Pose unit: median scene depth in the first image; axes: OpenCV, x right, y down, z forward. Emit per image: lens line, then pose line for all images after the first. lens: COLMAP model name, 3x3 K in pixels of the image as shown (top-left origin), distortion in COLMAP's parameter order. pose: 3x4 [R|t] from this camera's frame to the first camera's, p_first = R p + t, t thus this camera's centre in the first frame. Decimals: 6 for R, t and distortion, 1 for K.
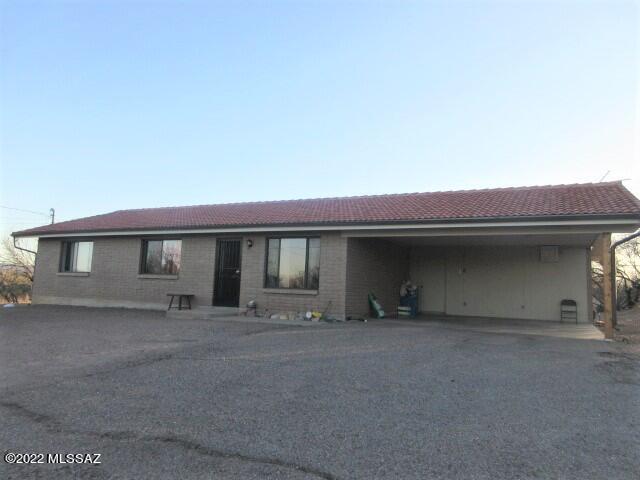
lens RADIAL K [[474.6, 0, 317.9], [0, 474.6, 237.7], [0, 0, 1]] dist [0.000221, -0.006295]
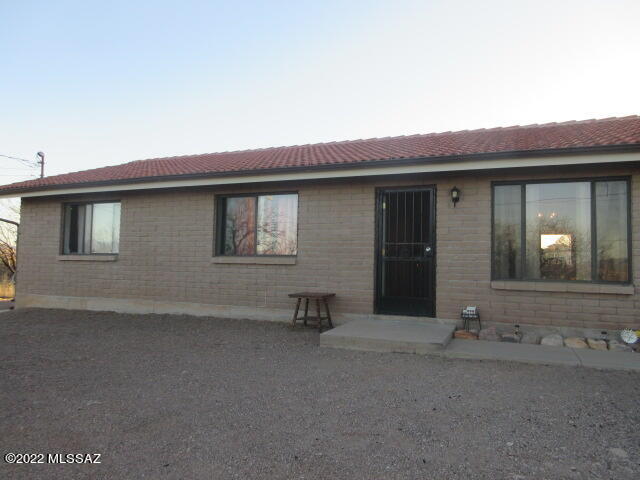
lens RADIAL K [[474.6, 0, 322.6], [0, 474.6, 242.0], [0, 0, 1]] dist [0.000221, -0.006295]
pose [[0.997990, -0.015319, 0.061494, -0.282601], [0.011356, 0.997867, 0.064284, 0.024993], [-0.062348, -0.063457, 0.996035, 0.430012]]
